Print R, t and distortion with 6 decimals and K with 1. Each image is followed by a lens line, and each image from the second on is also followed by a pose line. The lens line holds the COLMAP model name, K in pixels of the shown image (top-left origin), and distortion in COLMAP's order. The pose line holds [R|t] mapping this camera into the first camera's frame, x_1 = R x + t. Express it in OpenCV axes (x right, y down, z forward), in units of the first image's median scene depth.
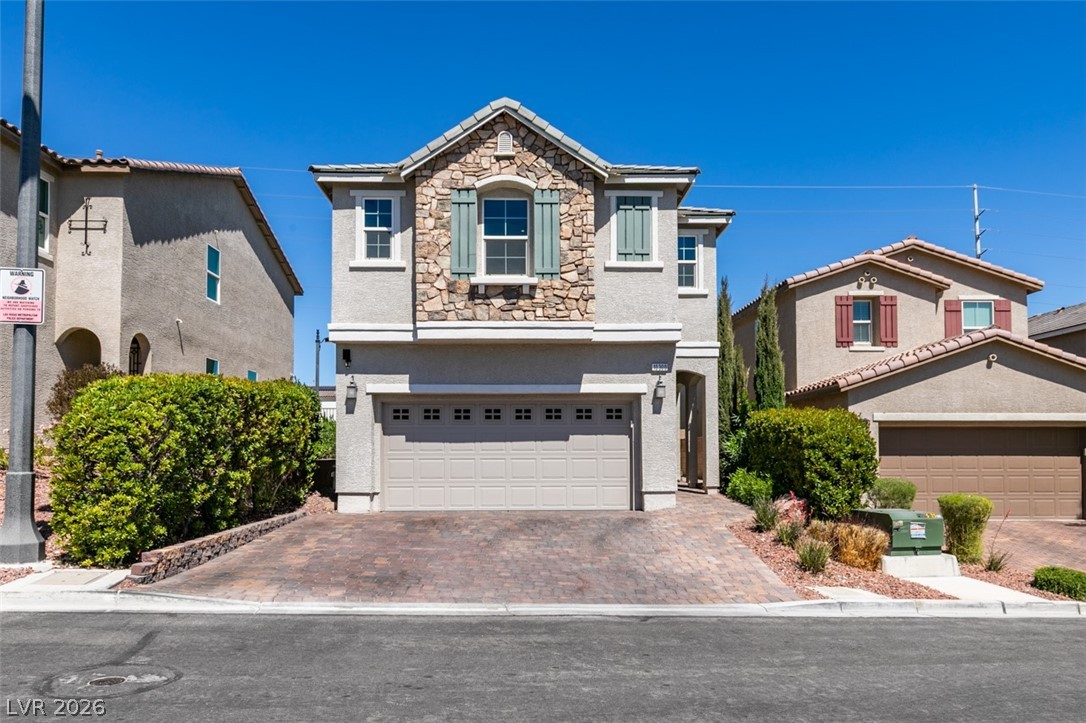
lens RADIAL K [[693.8, 0, 541.6], [0, 693.8, 369.6], [0, 0, 1]] dist [0.004658, -0.006306]
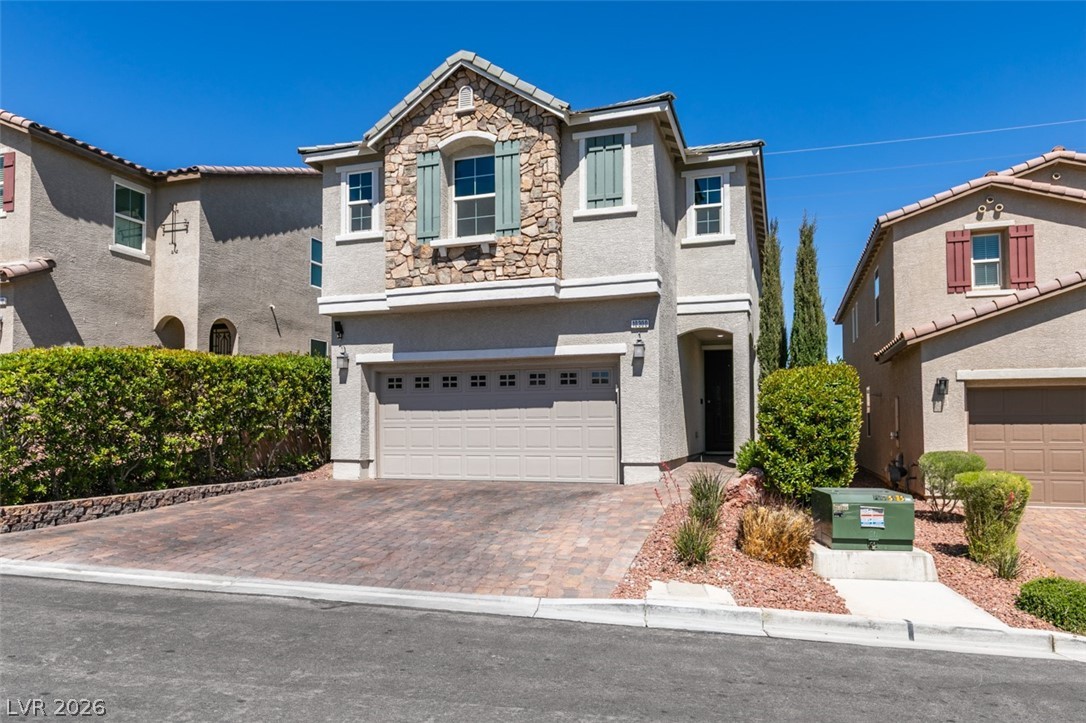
lens RADIAL K [[665.4, 0, 543.4], [0, 665.4, 353.4], [0, 0, 1]] dist [0.004424, -0.000853]
pose [[0.950541, -0.035777, -0.308531, 0.315842], [0.038018, 0.999276, 0.001250, 0.028834], [0.308263, -0.012918, 0.951214, 0.149816]]
